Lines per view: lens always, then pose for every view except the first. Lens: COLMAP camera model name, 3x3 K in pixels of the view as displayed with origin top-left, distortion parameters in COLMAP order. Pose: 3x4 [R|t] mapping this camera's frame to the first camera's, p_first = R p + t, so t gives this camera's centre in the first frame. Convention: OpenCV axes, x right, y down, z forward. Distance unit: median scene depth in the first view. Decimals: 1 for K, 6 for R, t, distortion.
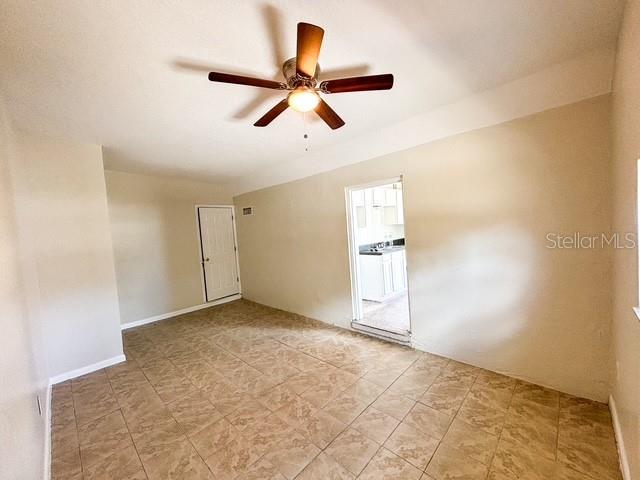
lens RADIAL K [[257.9, 0, 318.3], [0, 257.9, 239.9], [0, 0, 1]] dist [-0.005729, 0.000301]
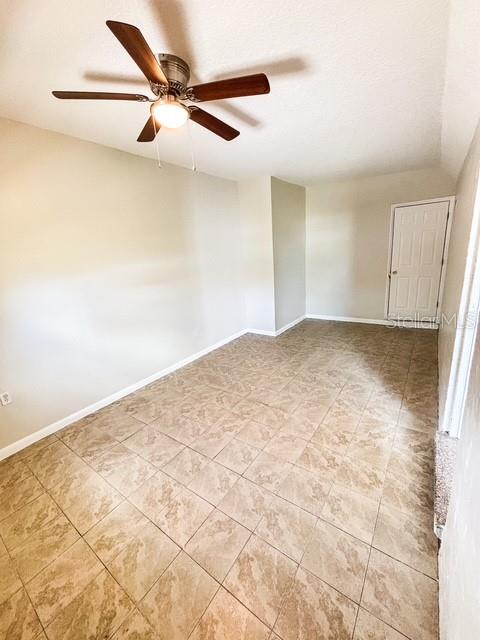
lens RADIAL K [[257.9, 0, 239.6], [0, 257.9, 320.4], [0, 0, 1]] dist [-0.005729, 0.000301]
pose [[0.155157, 0.313026, -0.936985, 0.534788], [0.012921, 0.947747, 0.318761, -0.080131], [0.987805, -0.061565, 0.143005, 0.570922]]
